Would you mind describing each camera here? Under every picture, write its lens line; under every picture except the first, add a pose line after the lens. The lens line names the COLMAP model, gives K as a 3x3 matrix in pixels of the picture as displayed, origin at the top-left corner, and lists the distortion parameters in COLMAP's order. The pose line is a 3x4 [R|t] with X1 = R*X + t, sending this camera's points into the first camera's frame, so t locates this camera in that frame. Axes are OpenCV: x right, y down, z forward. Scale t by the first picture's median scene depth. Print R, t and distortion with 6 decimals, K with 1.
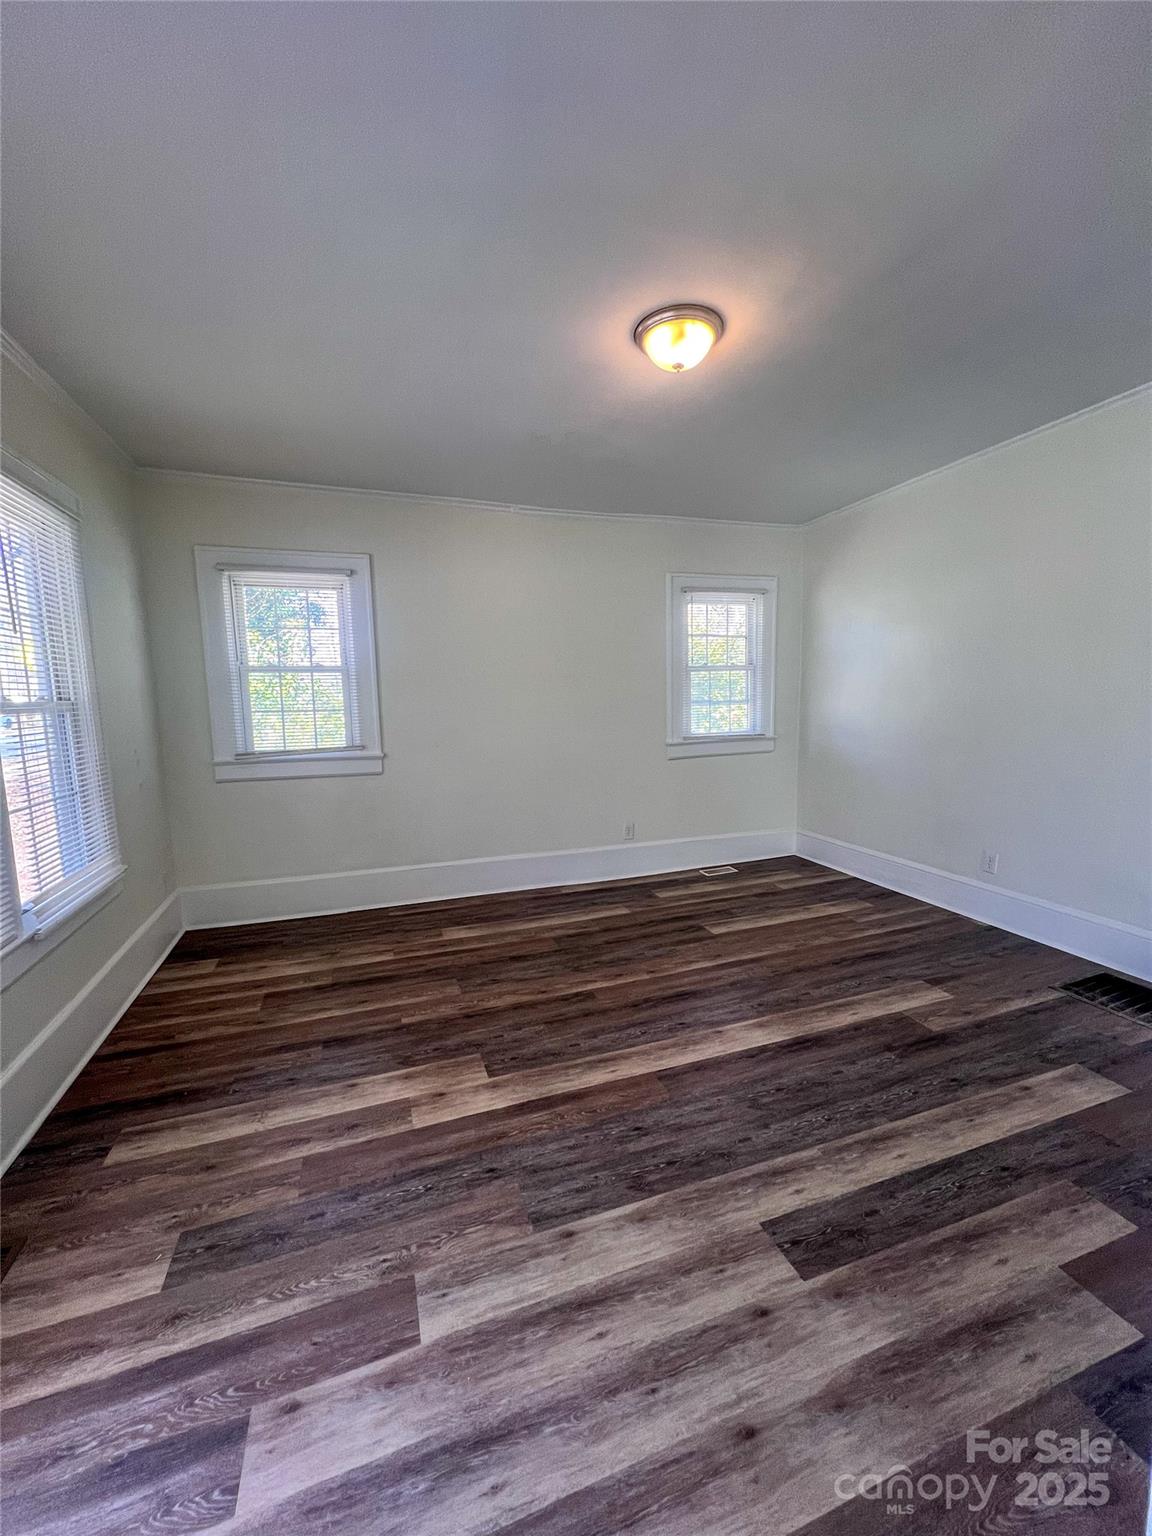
lens RADIAL K [[607.9, 0, 569.8], [0, 607.9, 775.5], [0, 0, 1]] dist [-0.002075, 0.001032]
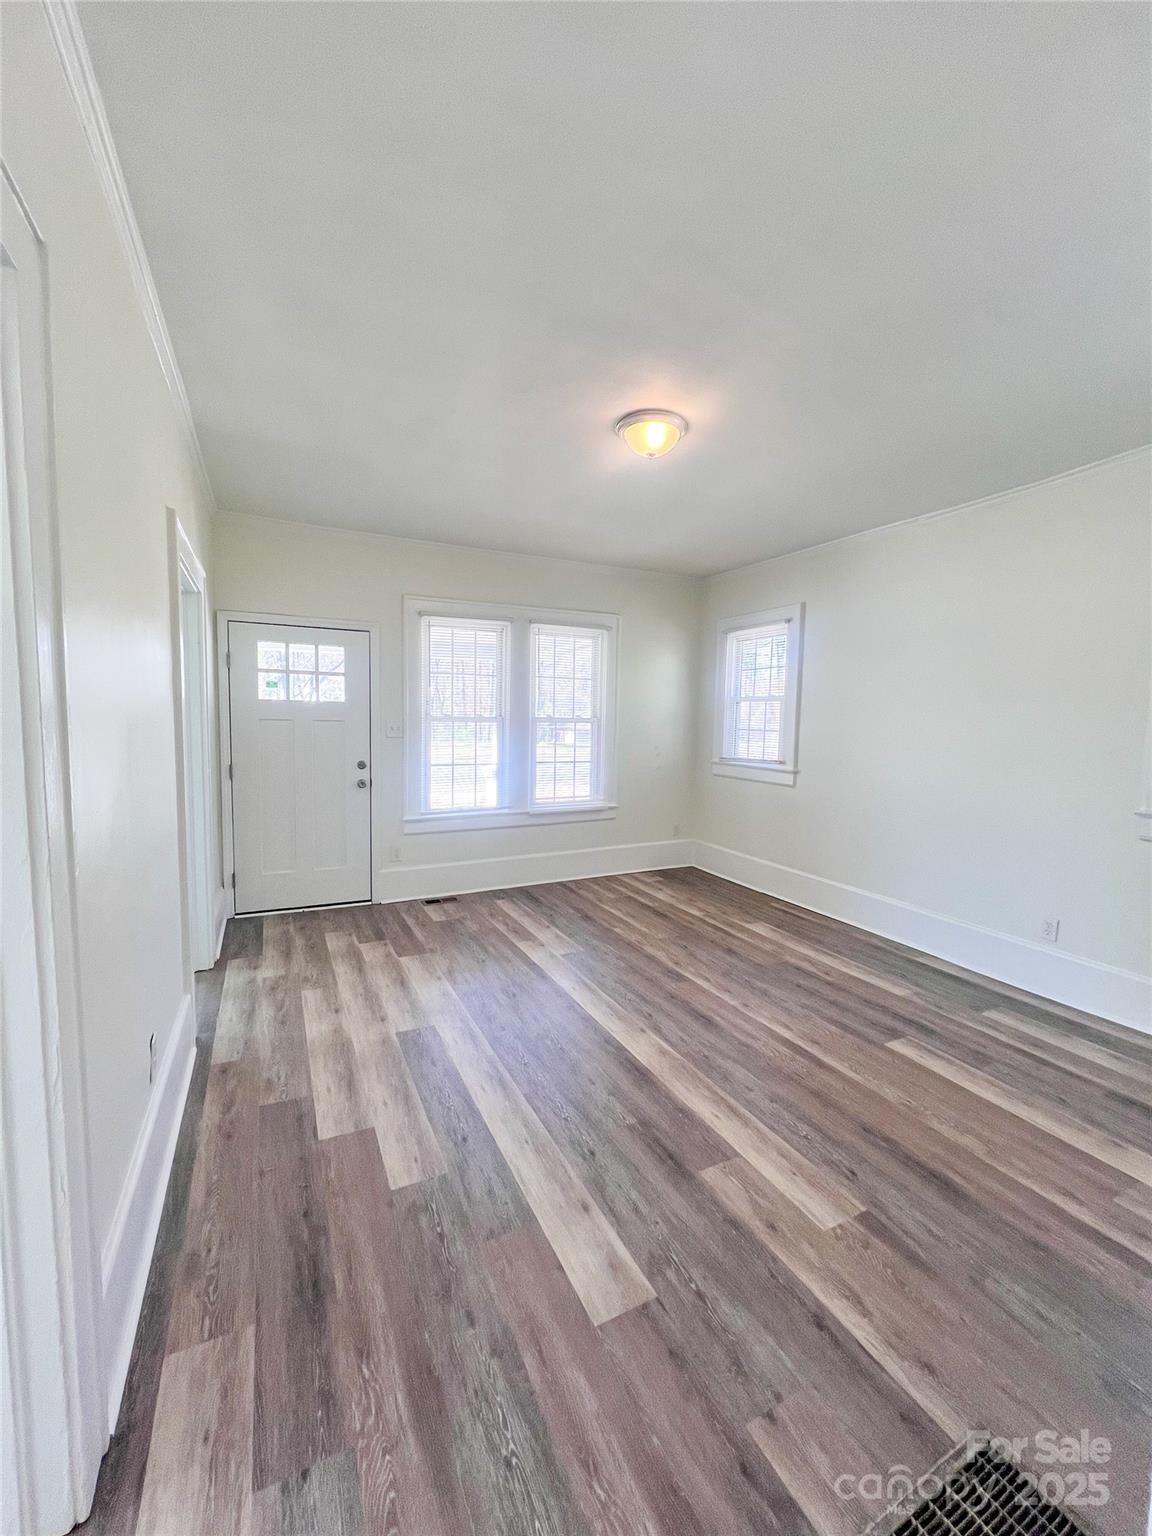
lens RADIAL K [[607.5, 0, 577.6], [0, 607.5, 775.0], [0, 0, 1]] dist [-0.004439, -0.000698]
pose [[0.132959, 0.112190, -0.984751, 1.016127], [-0.149756, 0.984440, 0.091934, -0.091074], [0.979742, 0.135249, 0.147691, 0.538696]]
